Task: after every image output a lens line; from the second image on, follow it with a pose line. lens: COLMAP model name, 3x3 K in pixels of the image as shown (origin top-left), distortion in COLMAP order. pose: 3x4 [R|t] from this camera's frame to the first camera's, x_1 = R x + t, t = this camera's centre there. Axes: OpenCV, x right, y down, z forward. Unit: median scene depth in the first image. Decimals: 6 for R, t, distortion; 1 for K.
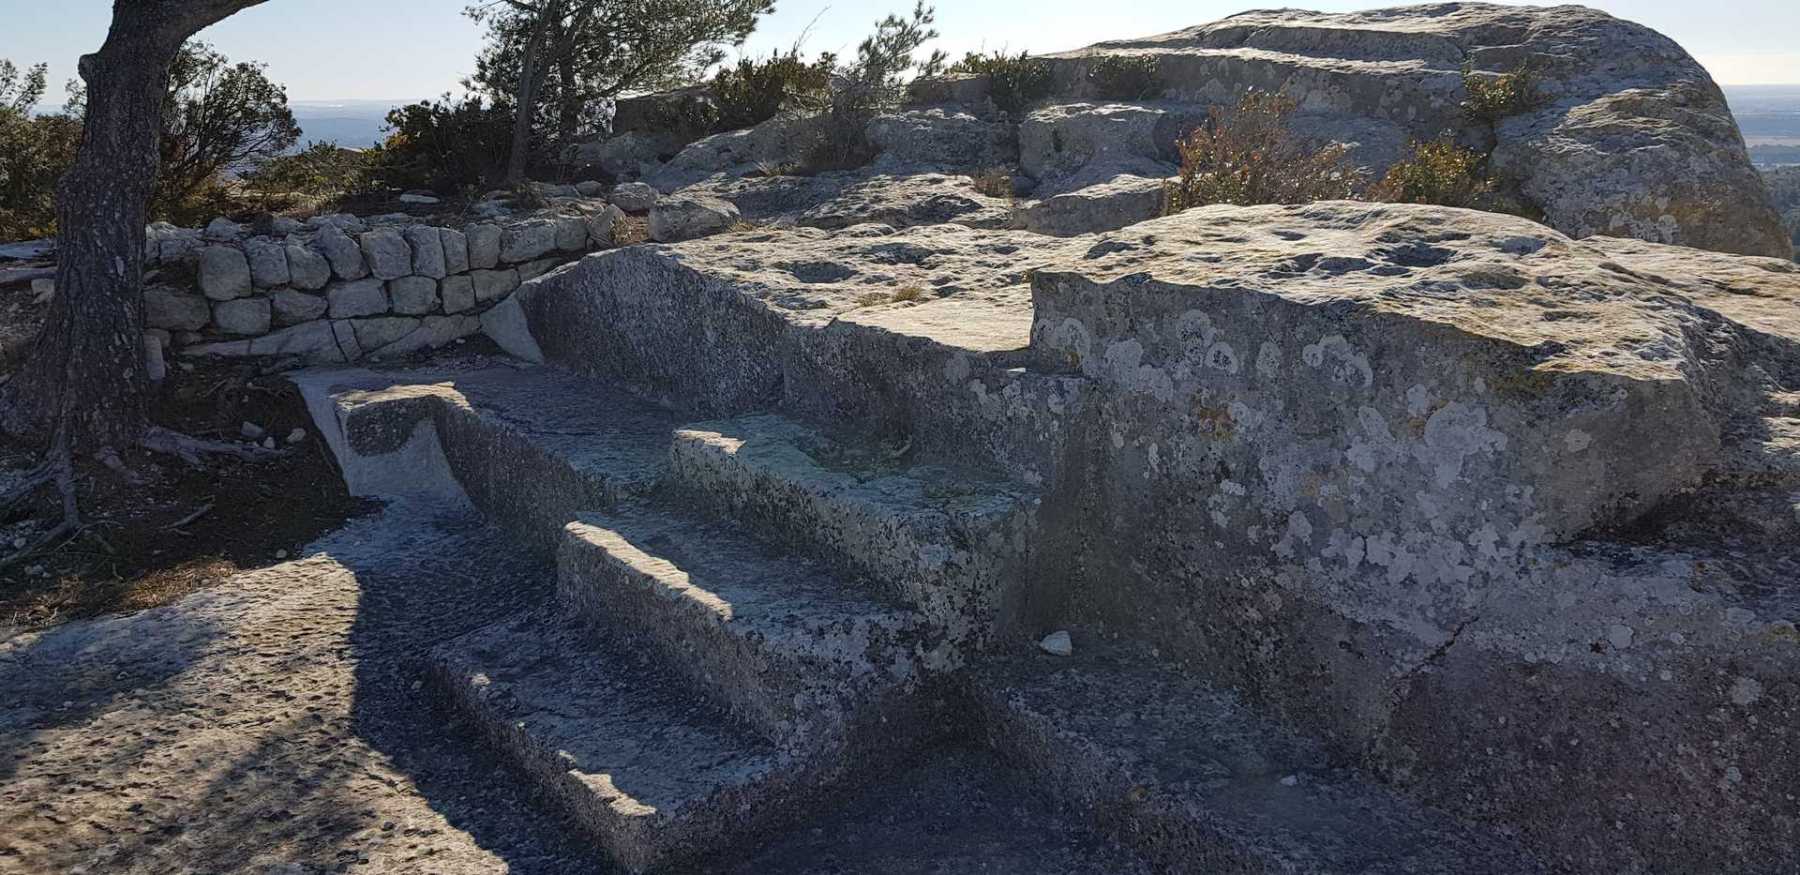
lens RADIAL K [[1375.4, 0, 908.2], [0, 1375.4, 419.6], [0, 0, 1]] dist [0.064168, -0.092201]
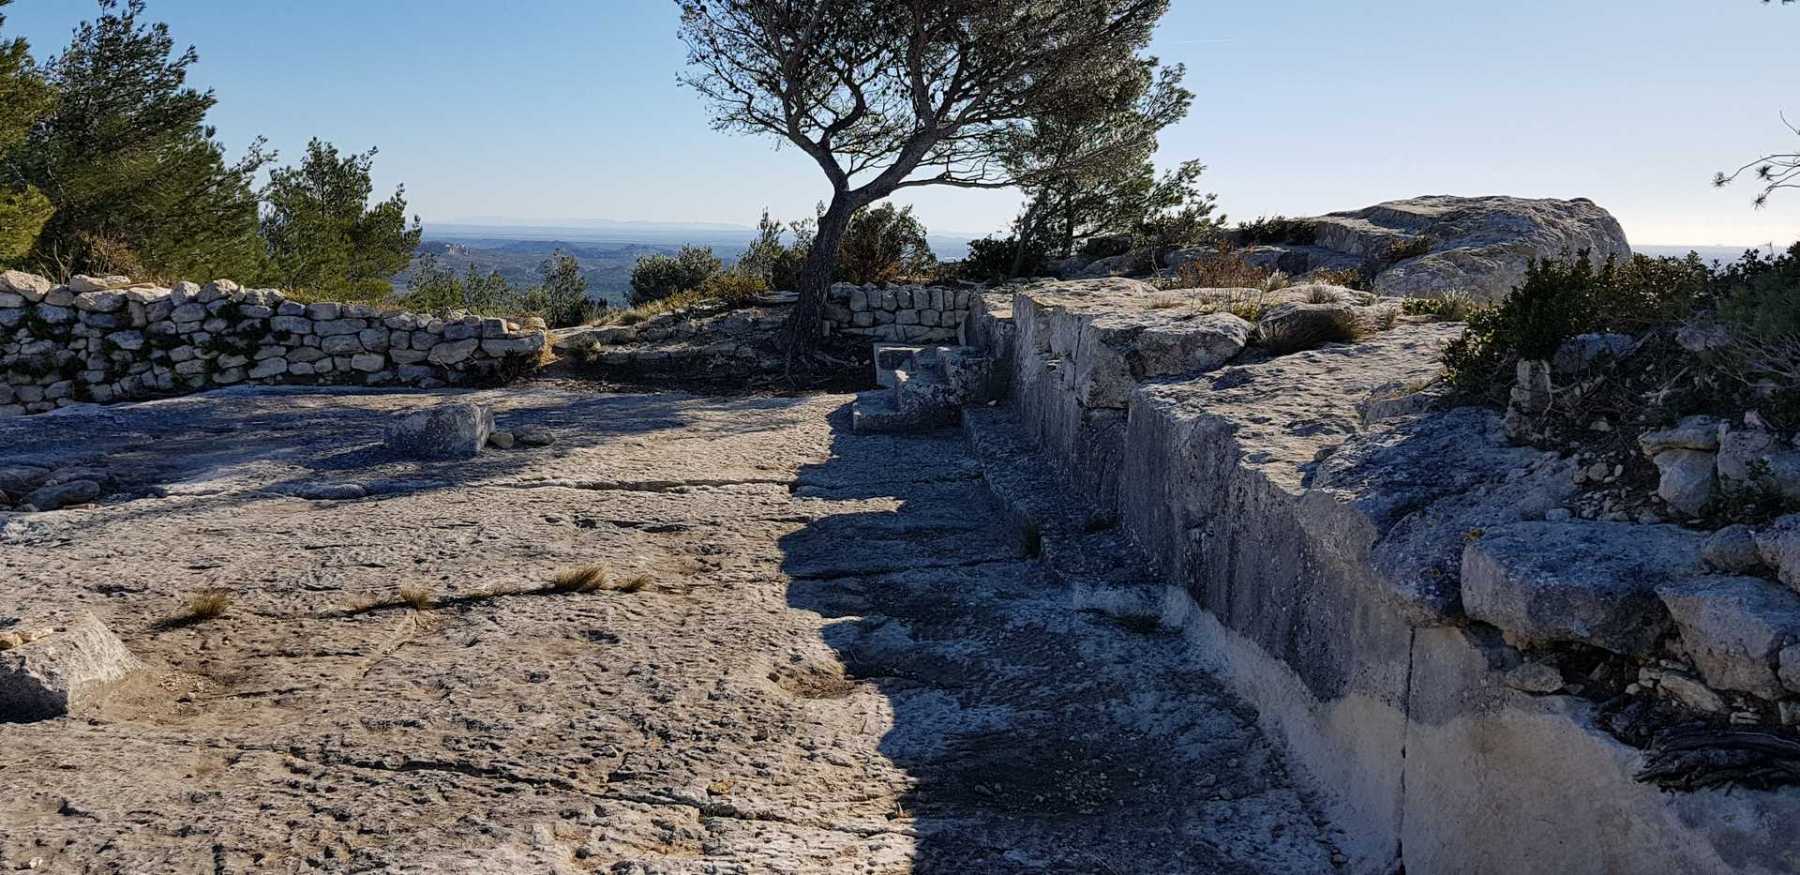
lens RADIAL K [[1375.4, 0, 849.8], [0, 1375.4, 401.0], [0, 0, 1]] dist [0.064168, -0.092201]
pose [[0.816074, 0.094653, -0.570144, 0.945635], [-0.154581, 0.986304, -0.057517, 0.221078], [0.556891, 0.135071, 0.819529, -1.048357]]
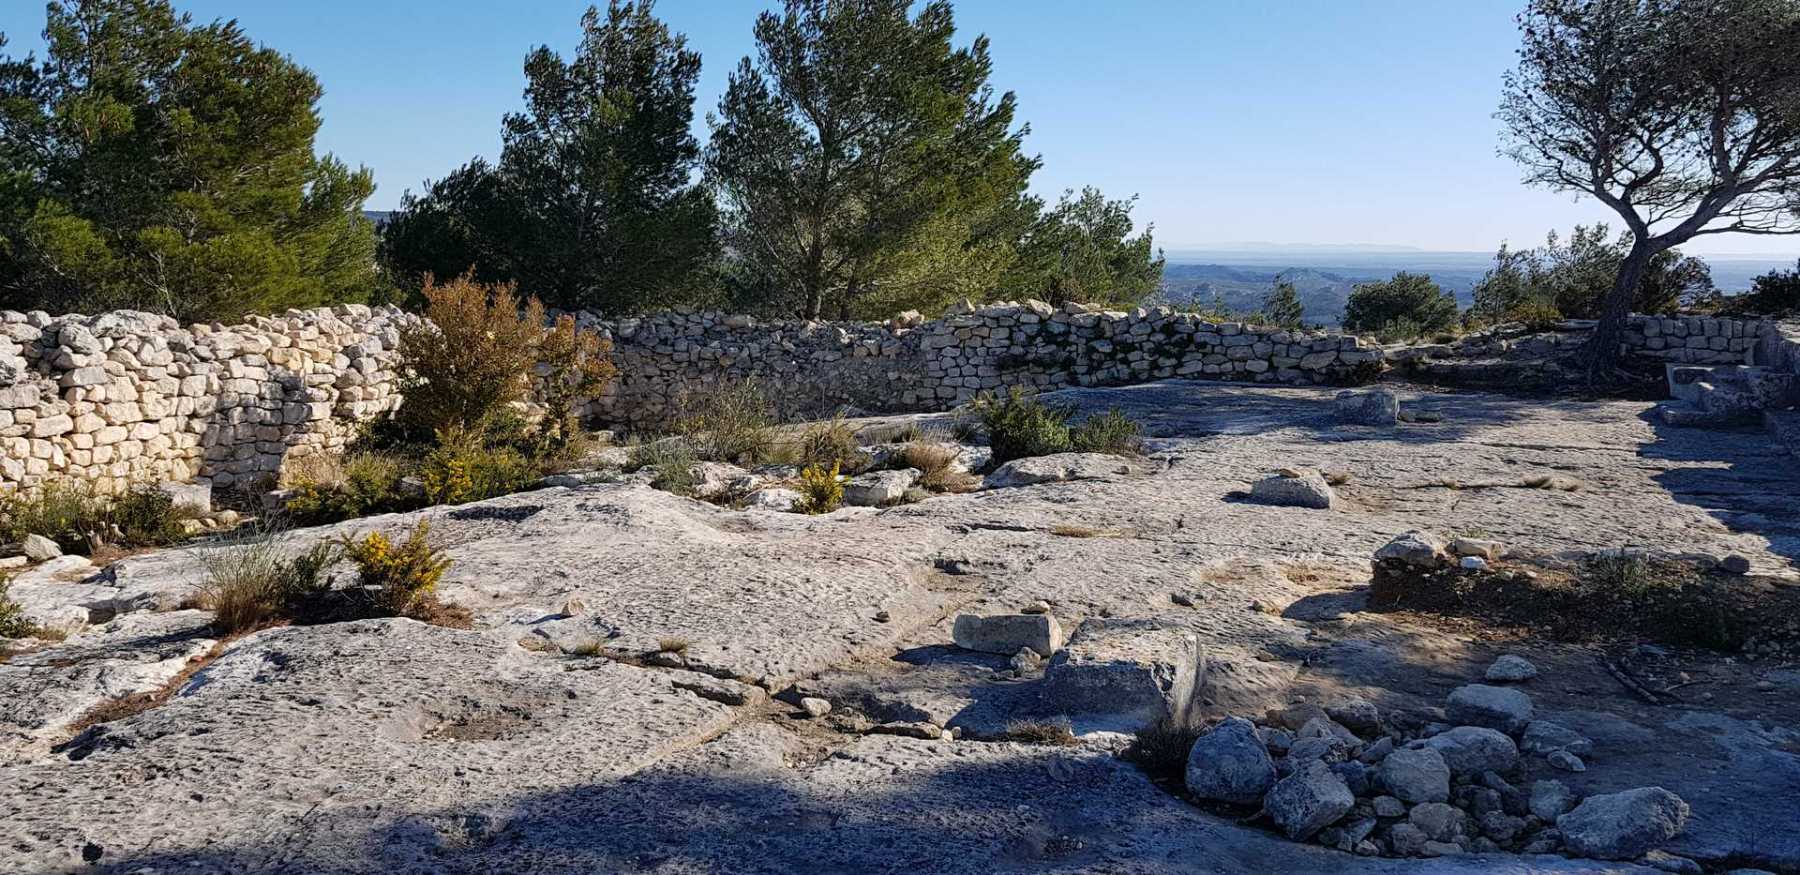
lens RADIAL K [[1375.4, 0, 929.8], [0, 1375.4, 430.9], [0, 0, 1]] dist [0.064168, -0.092201]
pose [[0.516065, 0.131513, -0.846393, 1.329168], [-0.211751, 0.977060, 0.022706, 0.387930], [0.829963, 0.167507, 0.532074, -1.949454]]
